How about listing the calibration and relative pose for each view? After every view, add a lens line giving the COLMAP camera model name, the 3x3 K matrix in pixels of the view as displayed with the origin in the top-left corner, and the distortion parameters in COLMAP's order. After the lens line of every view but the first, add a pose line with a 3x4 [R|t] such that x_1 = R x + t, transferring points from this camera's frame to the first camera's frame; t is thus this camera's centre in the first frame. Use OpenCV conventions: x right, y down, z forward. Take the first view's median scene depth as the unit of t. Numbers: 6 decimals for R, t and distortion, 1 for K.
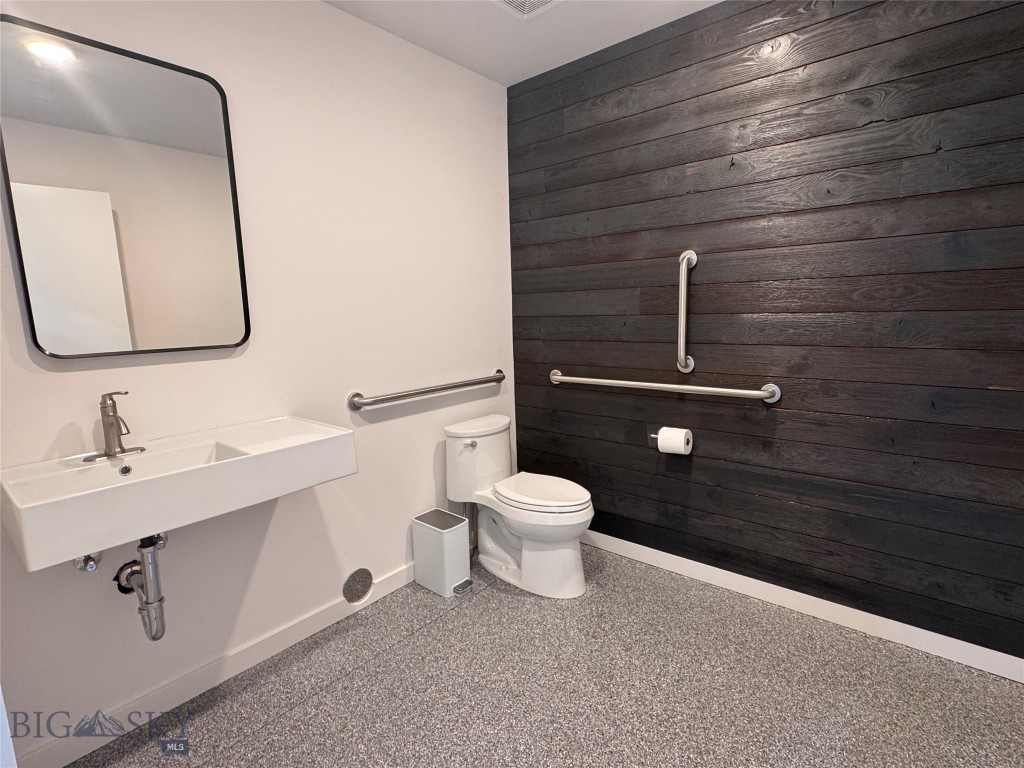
lens RADIAL K [[509.6, 0, 512.0], [0, 509.6, 384.0], [0, 0, 1]] dist [-0.001905, -0.000977]
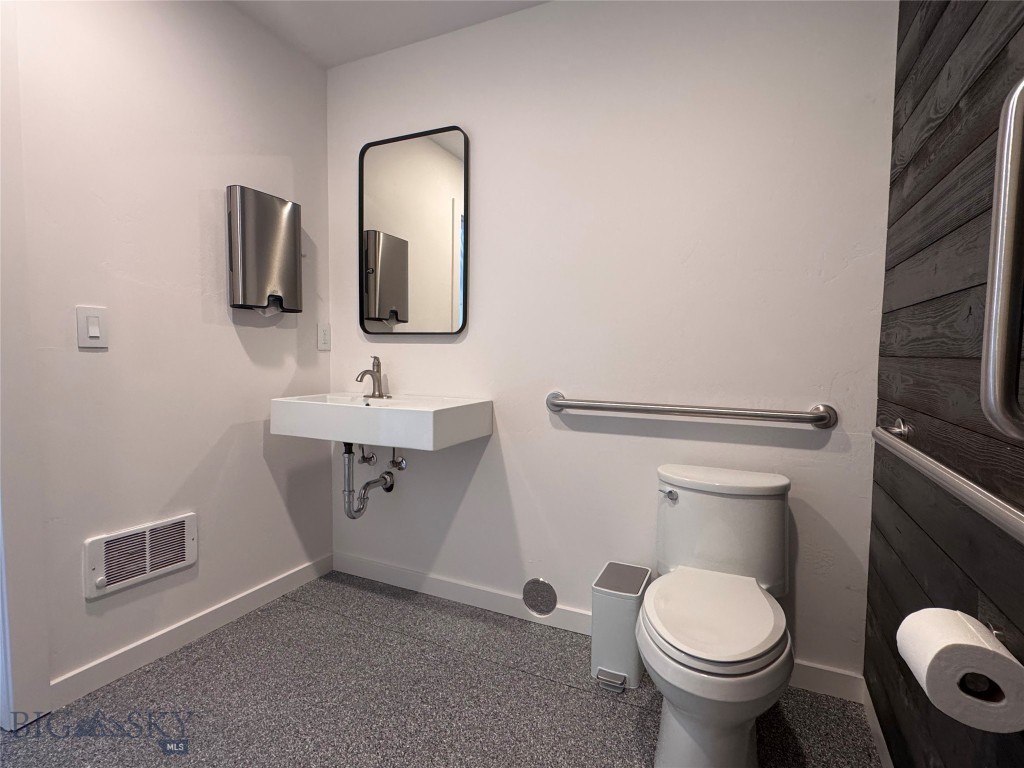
lens RADIAL K [[509.6, 0, 512.0], [0, 509.6, 384.0], [0, 0, 1]] dist [-0.001905, -0.000977]
pose [[0.255652, 0.092223, -0.962360, 0.564172], [-0.161177, 0.985574, 0.051631, -0.031969], [0.953239, 0.141910, 0.266828, 0.659155]]
